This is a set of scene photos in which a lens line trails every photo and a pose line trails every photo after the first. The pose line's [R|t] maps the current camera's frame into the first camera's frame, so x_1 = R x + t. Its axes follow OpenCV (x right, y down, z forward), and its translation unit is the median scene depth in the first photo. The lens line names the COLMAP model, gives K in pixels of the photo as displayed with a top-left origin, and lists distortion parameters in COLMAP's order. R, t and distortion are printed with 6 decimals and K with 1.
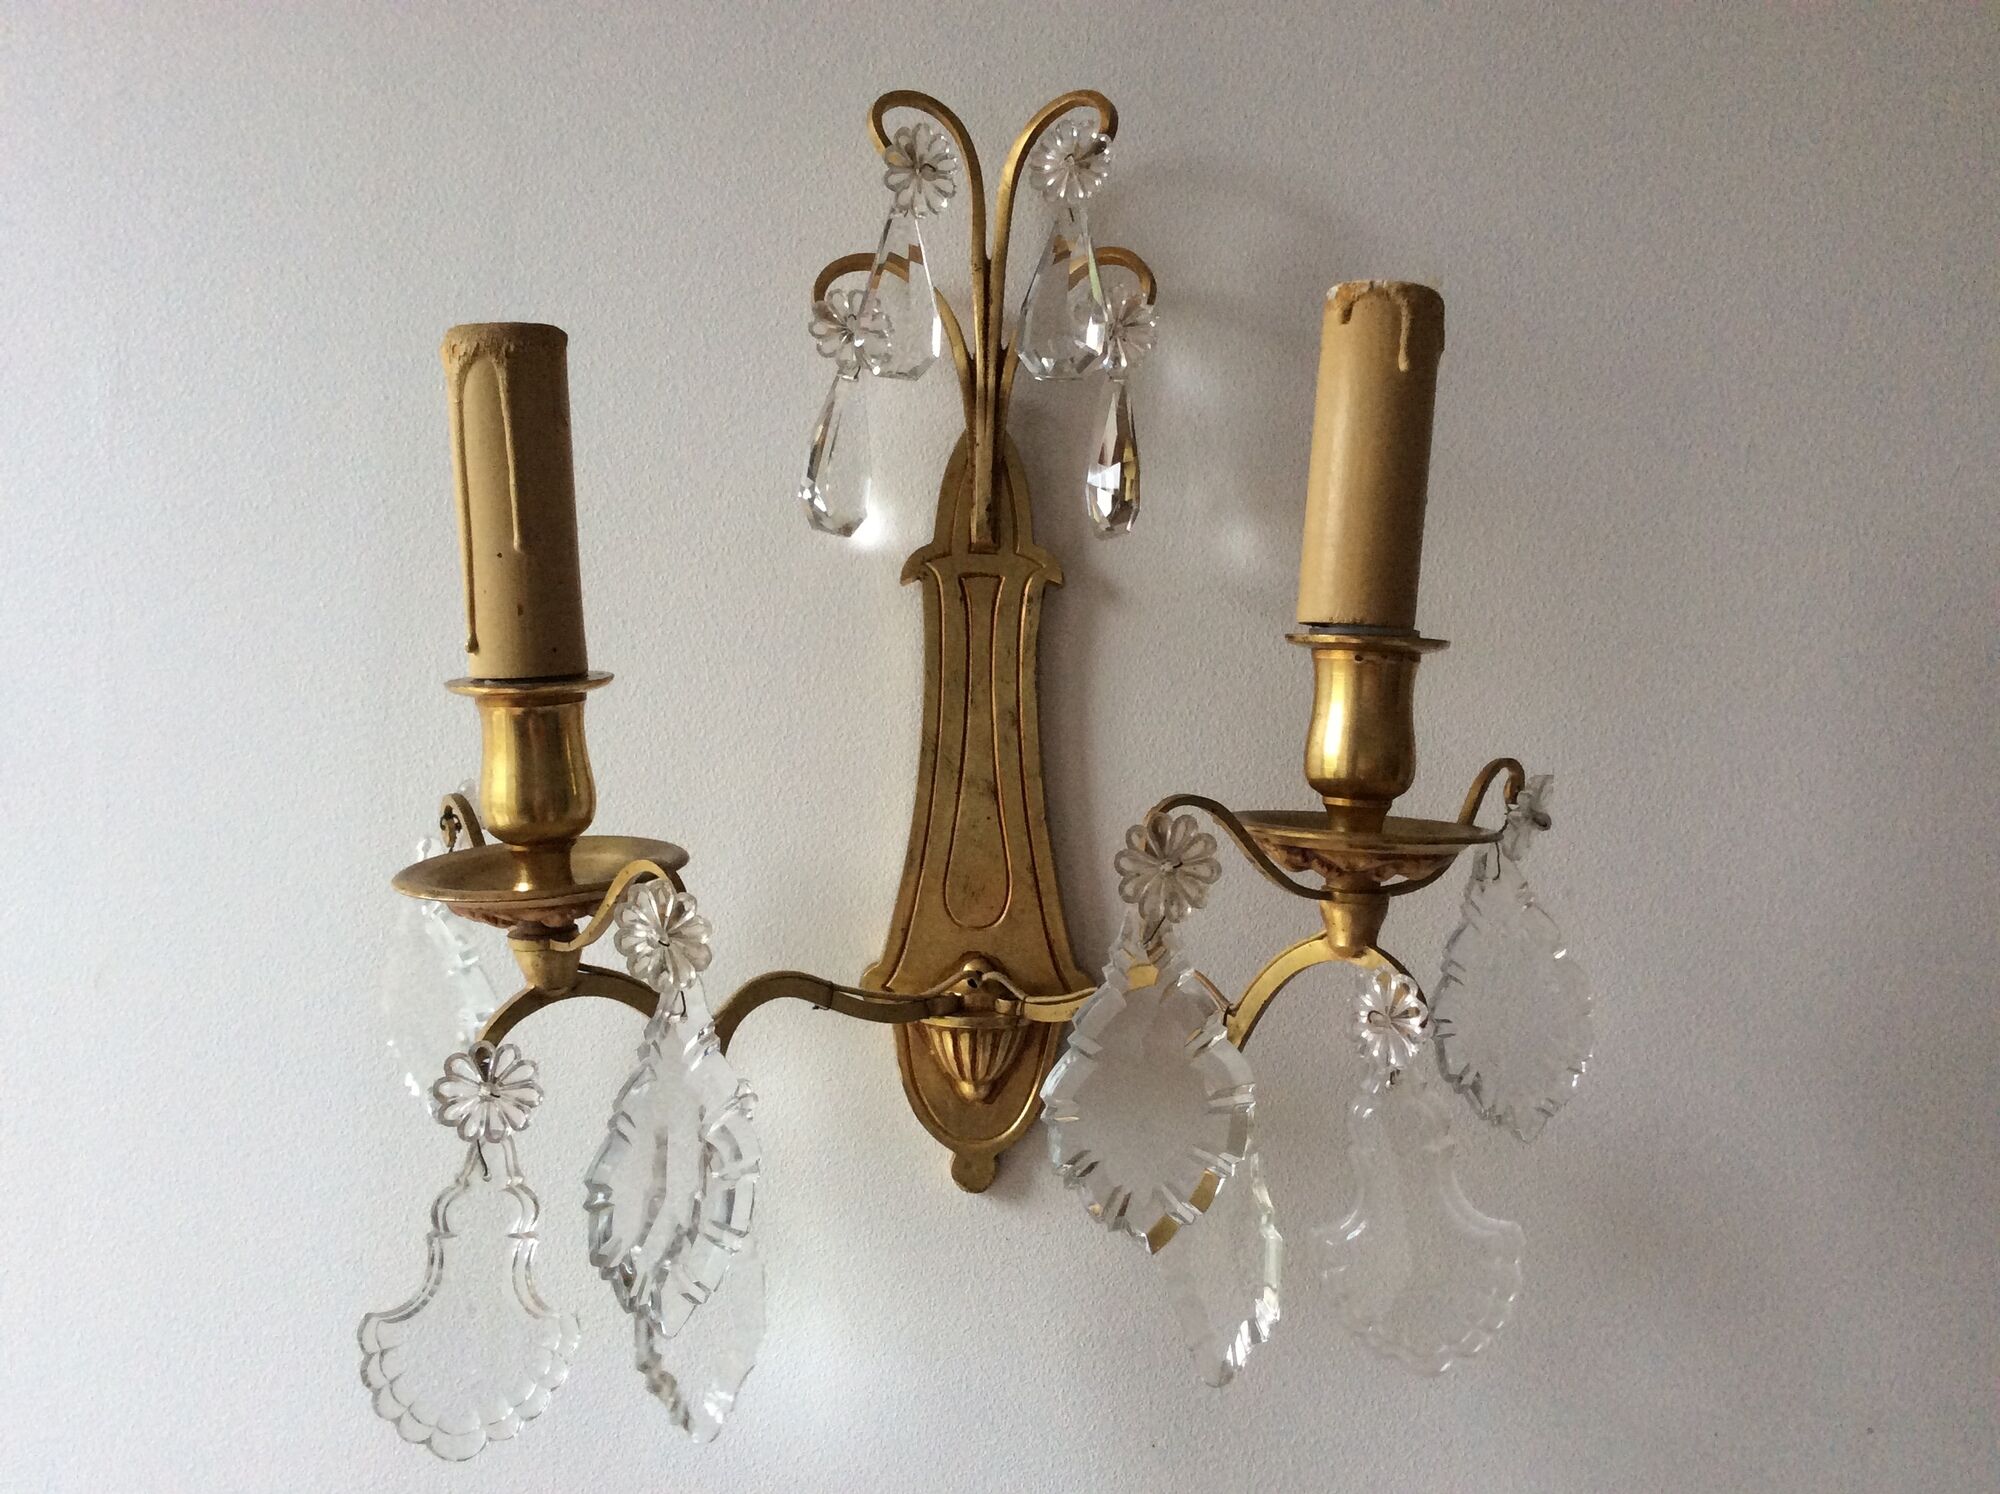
lens RADIAL K [[1906.4, 0, 1000.0], [0, 1906.4, 747.0], [0, 0, 1]] dist [0.132024, -0.341861]
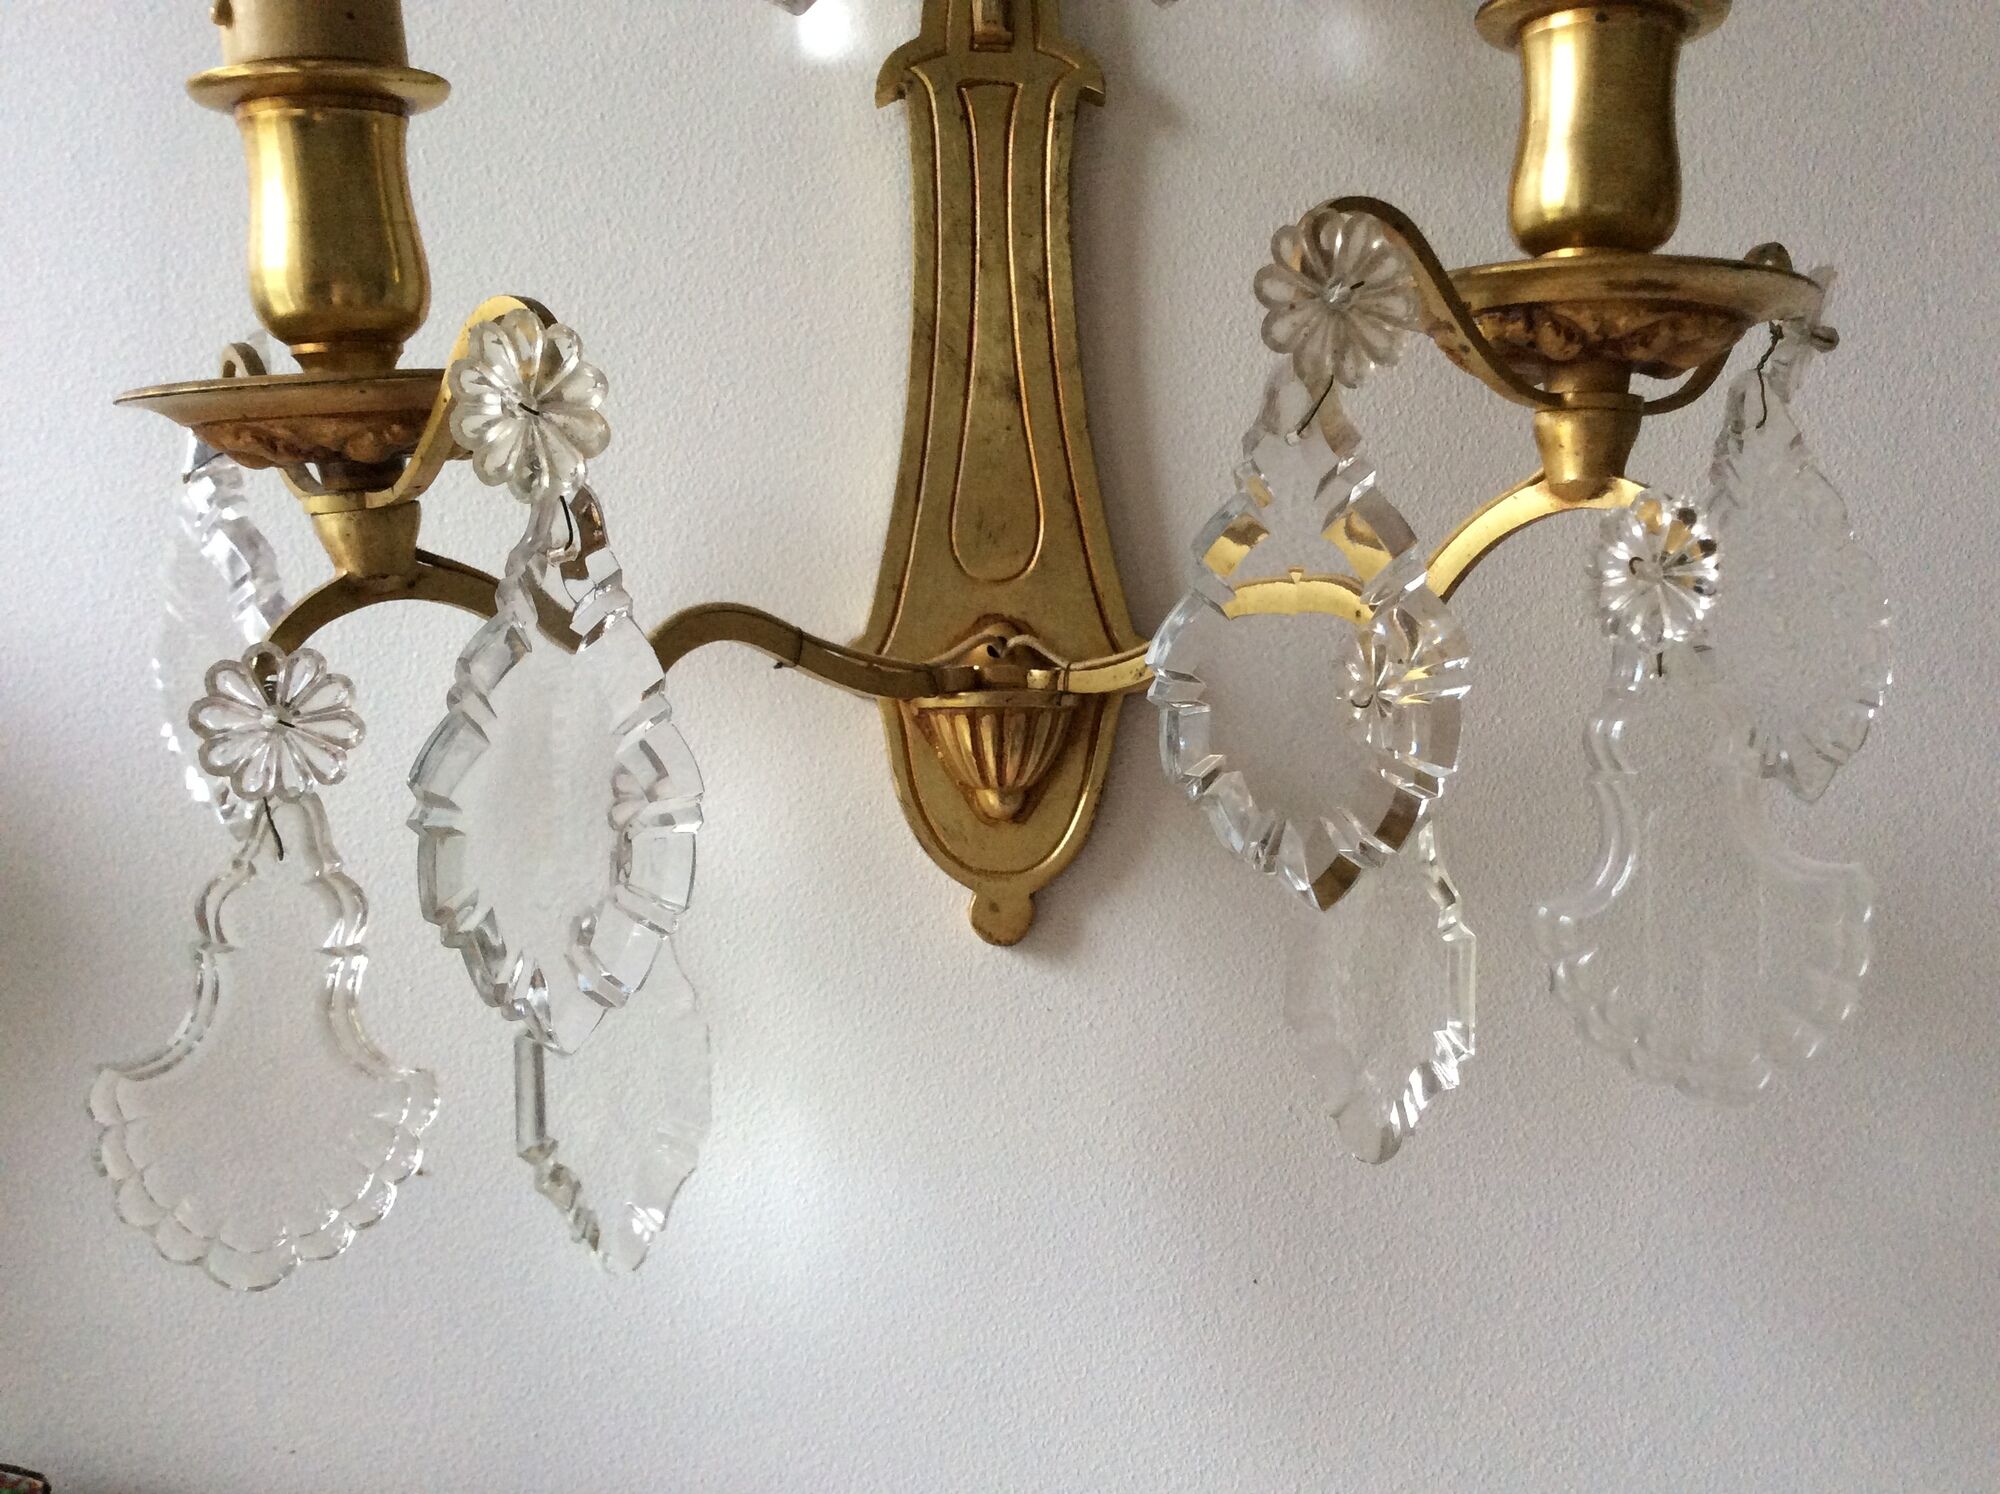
lens RADIAL K [[1906.4, 0, 1000.0], [0, 1906.4, 747.0], [0, 0, 1]] dist [0.132024, -0.341861]
pose [[0.999166, -0.028578, 0.029159, -0.035732], [0.028164, 0.999498, 0.014516, 0.155454], [-0.029559, -0.013682, 0.999469, 0.291042]]
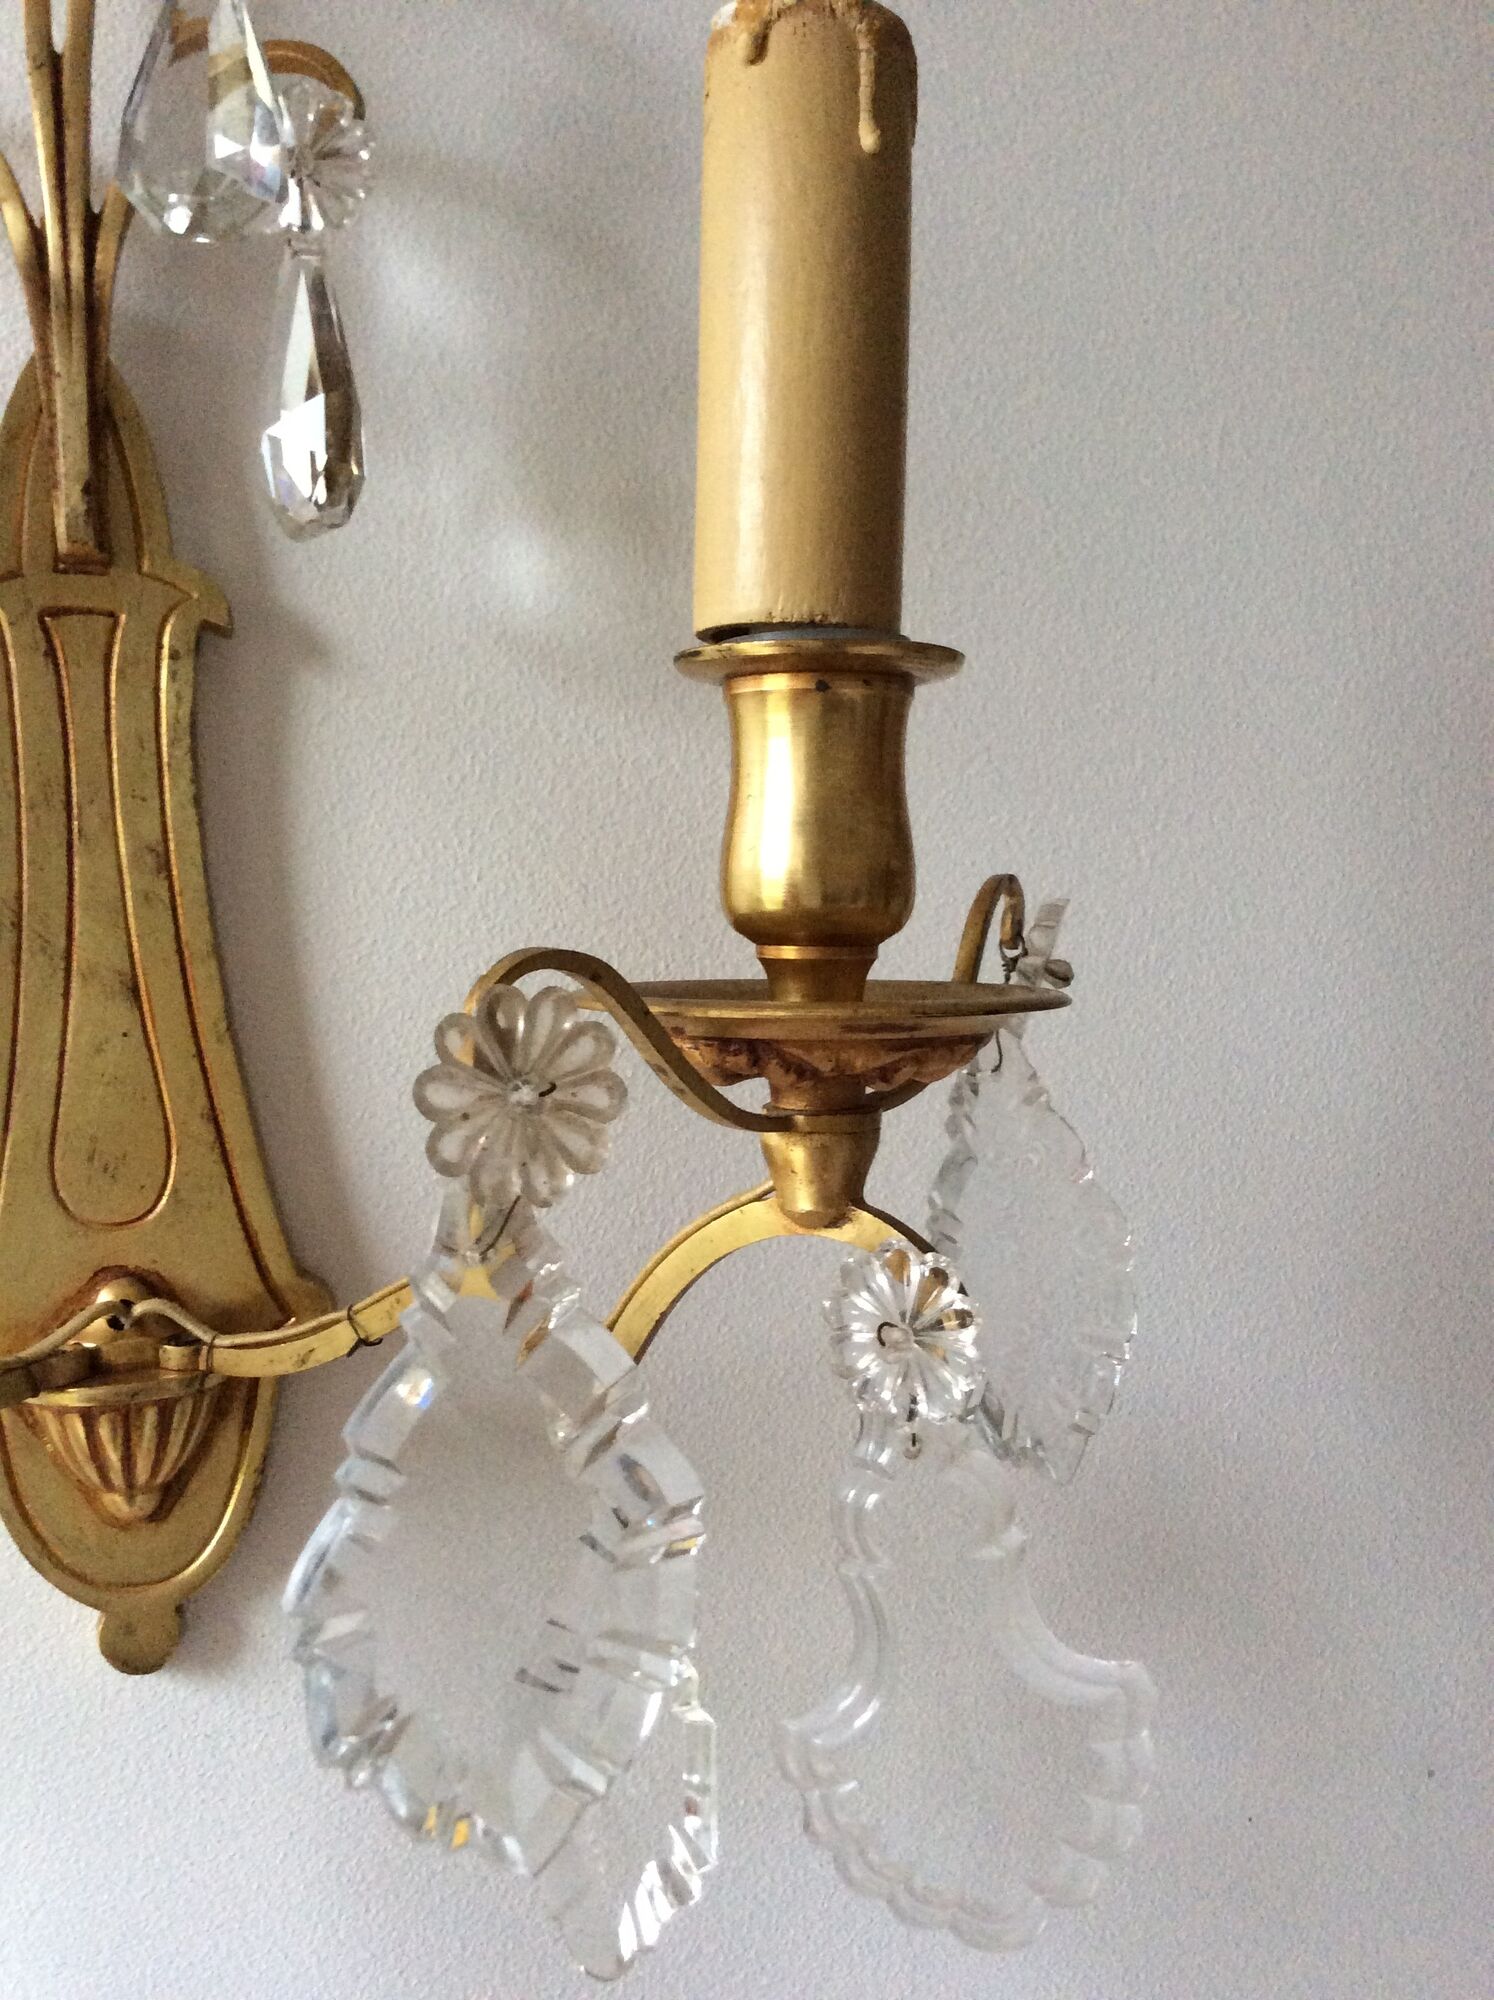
lens RADIAL K [[1911.6, 0, 772.2], [0, 1911.6, 1010.2], [0, 0, 1]] dist [0.091905, -0.206883]
pose [[0.947263, -0.065919, 0.313605, -0.003109], [0.057704, 0.997705, 0.035414, 0.021491], [-0.315220, -0.015450, 0.948893, 0.405218]]
